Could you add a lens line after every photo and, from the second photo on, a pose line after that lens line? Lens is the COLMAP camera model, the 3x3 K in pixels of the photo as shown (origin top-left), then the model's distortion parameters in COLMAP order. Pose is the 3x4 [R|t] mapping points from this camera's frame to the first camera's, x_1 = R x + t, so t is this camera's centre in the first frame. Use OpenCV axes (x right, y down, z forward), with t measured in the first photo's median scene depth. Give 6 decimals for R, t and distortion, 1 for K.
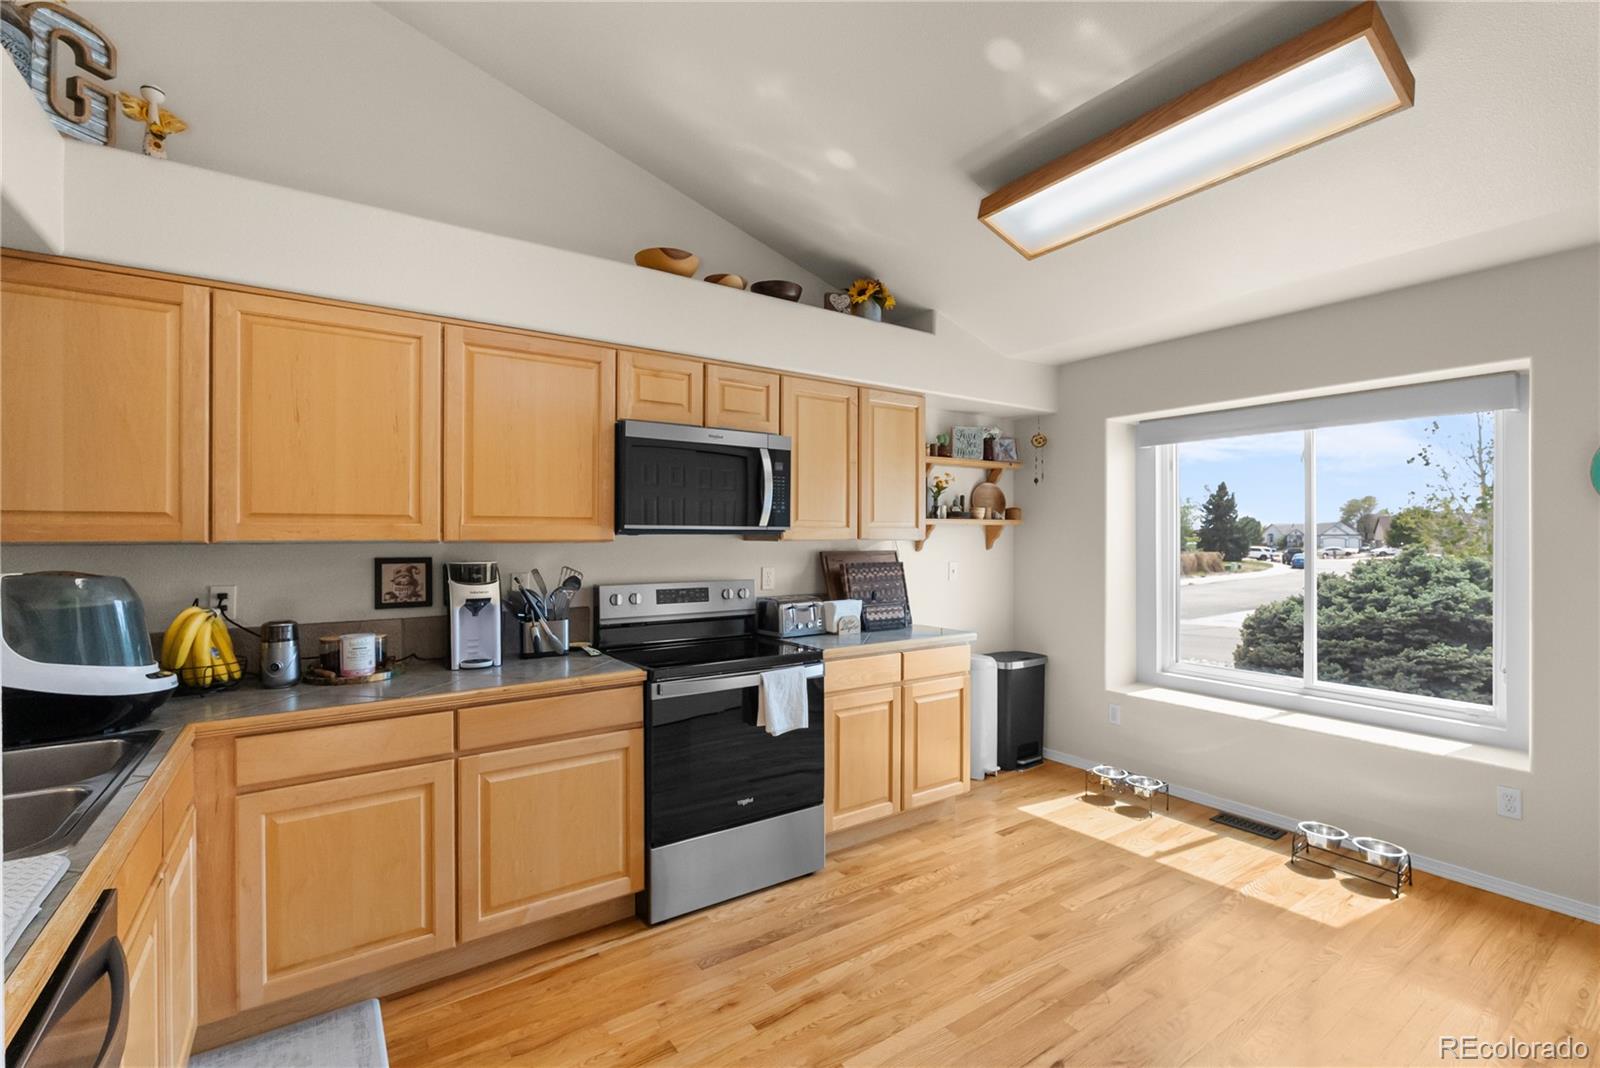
lens RADIAL K [[703.1, 0, 799.8], [0, 703.1, 536.9], [0, 0, 1]] dist [-0.009834, -0.000058]
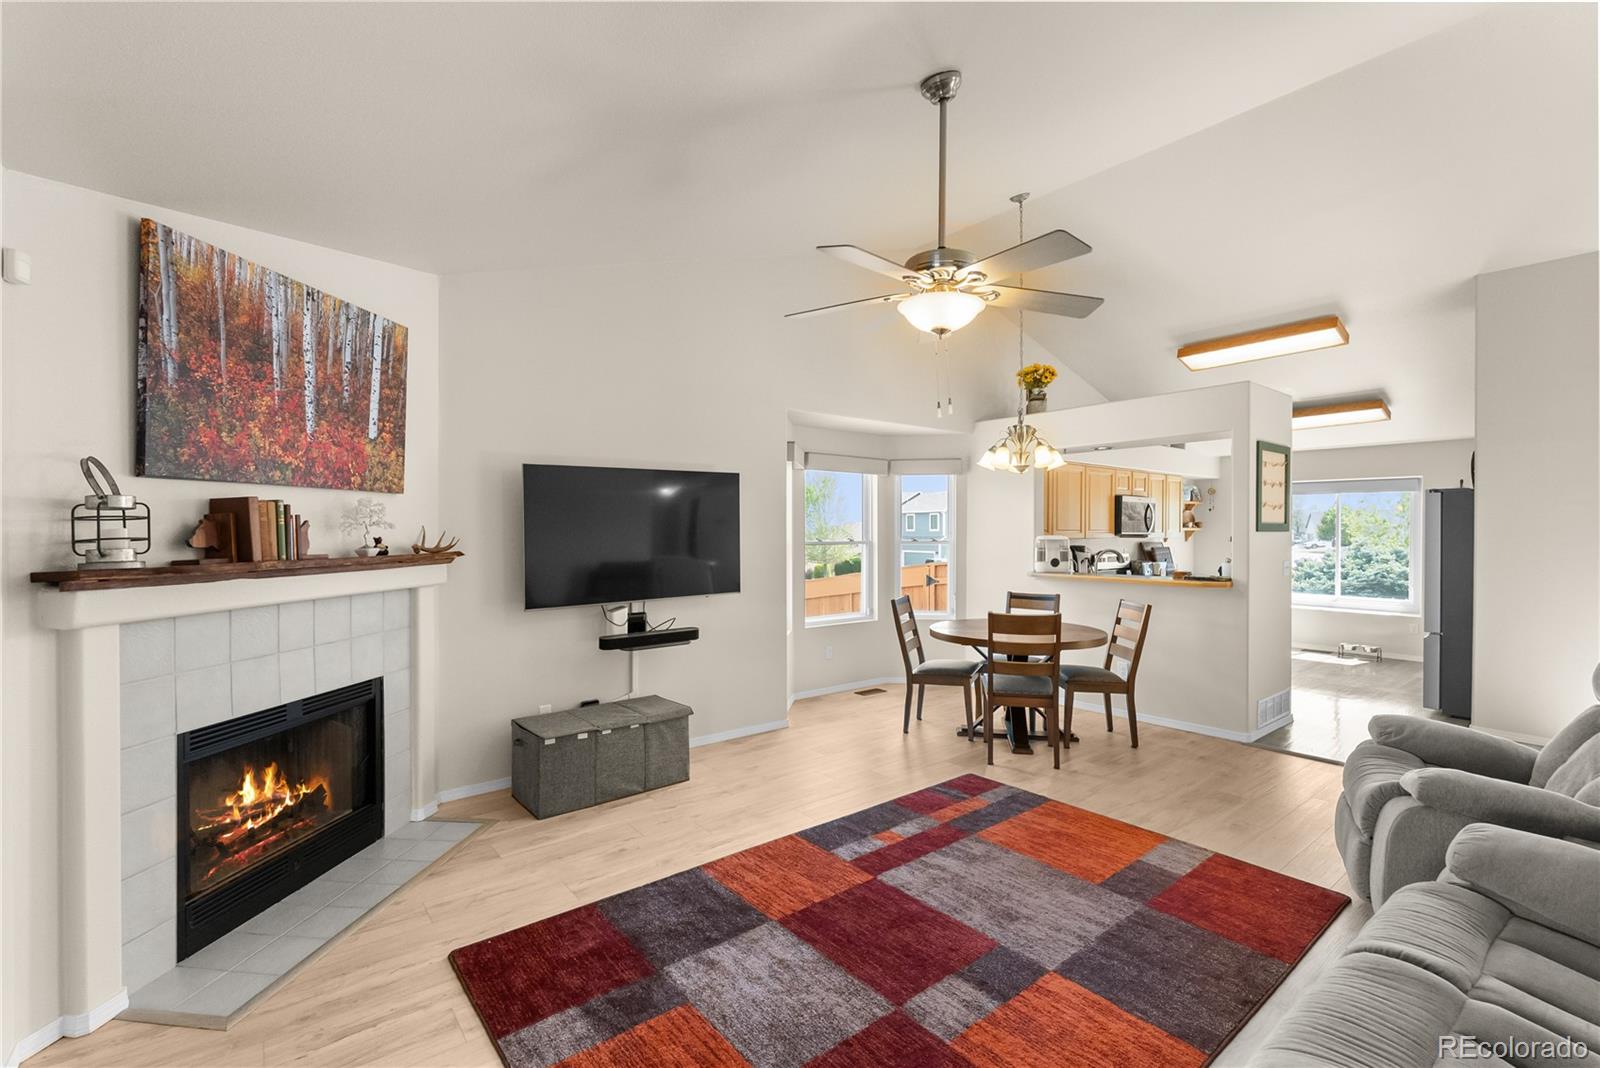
lens RADIAL K [[703.1, 0, 799.7], [0, 703.1, 534.0], [0, 0, 1]] dist [-0.009834, -0.000058]
pose [[0.997767, -0.001975, 0.066762, -1.125840], [0.001749, 0.999993, 0.003448, -0.015703], [-0.066768, -0.003324, 0.997763, -1.121943]]
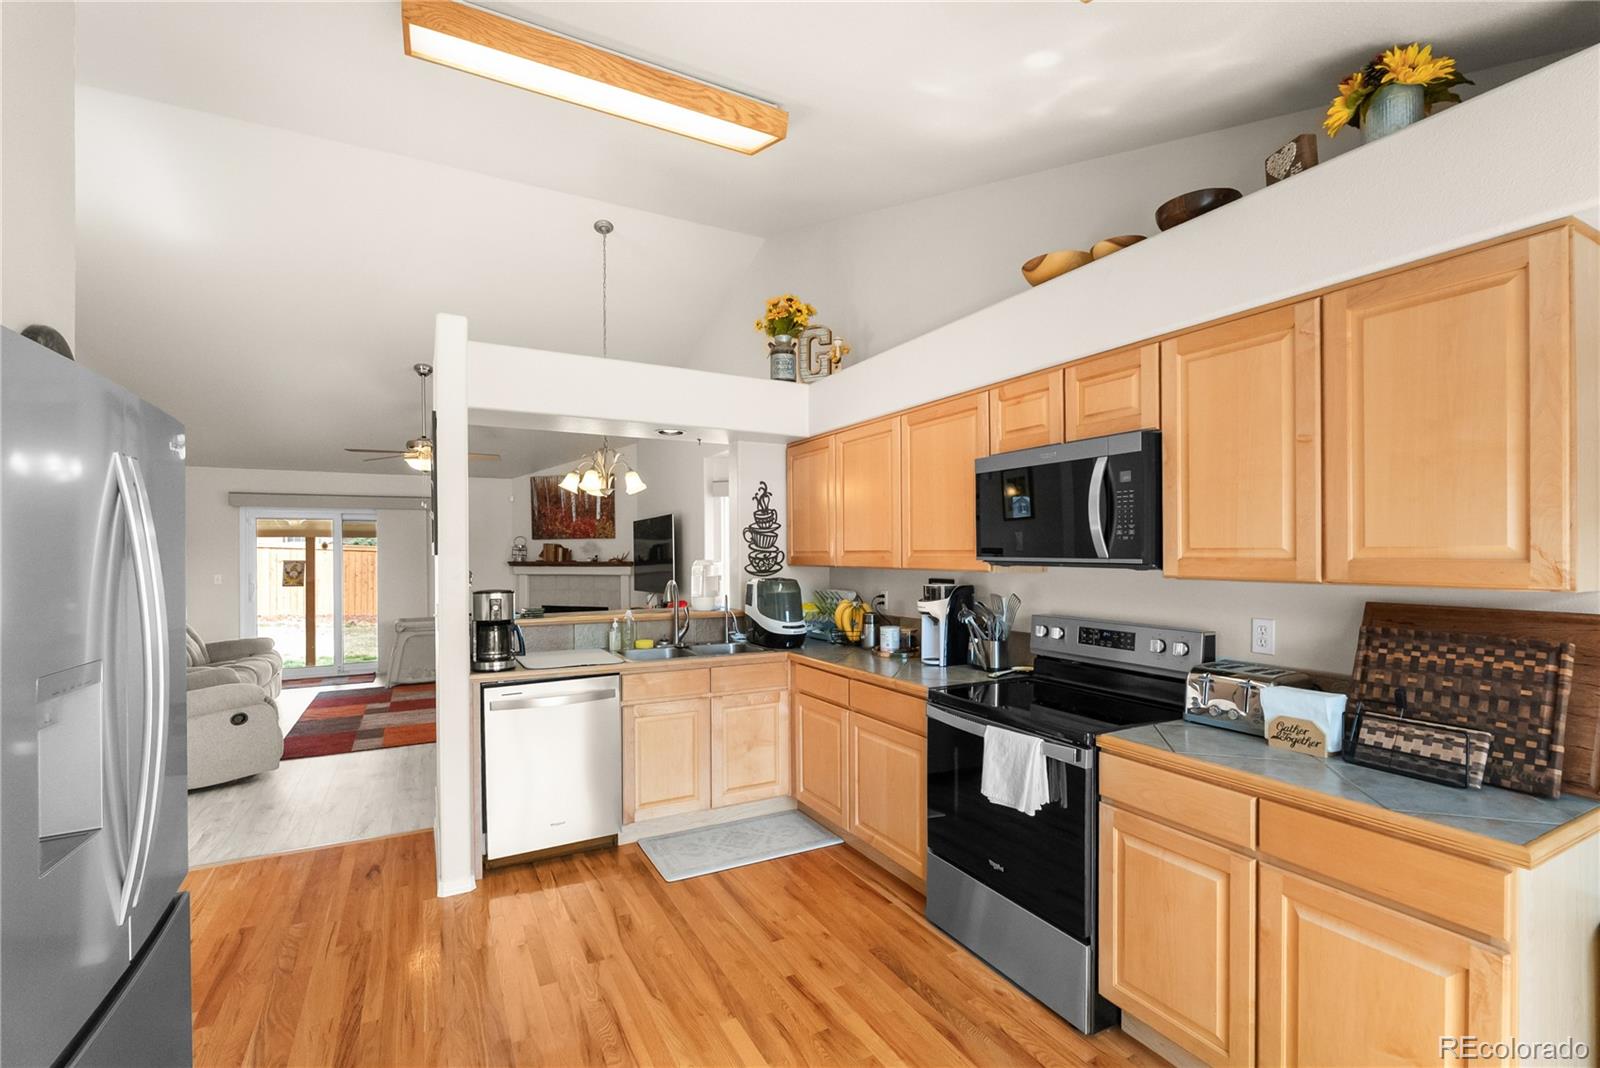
lens RADIAL K [[703.1, 0, 795.9], [0, 703.1, 549.3], [0, 0, 1]] dist [-0.009834, -0.000058]
pose [[-0.111715, 0.000248, -0.993740, 0.804331], [0.002719, 0.999996, -0.000056, -0.027791], [0.993737, -0.002708, -0.111715, 0.808266]]
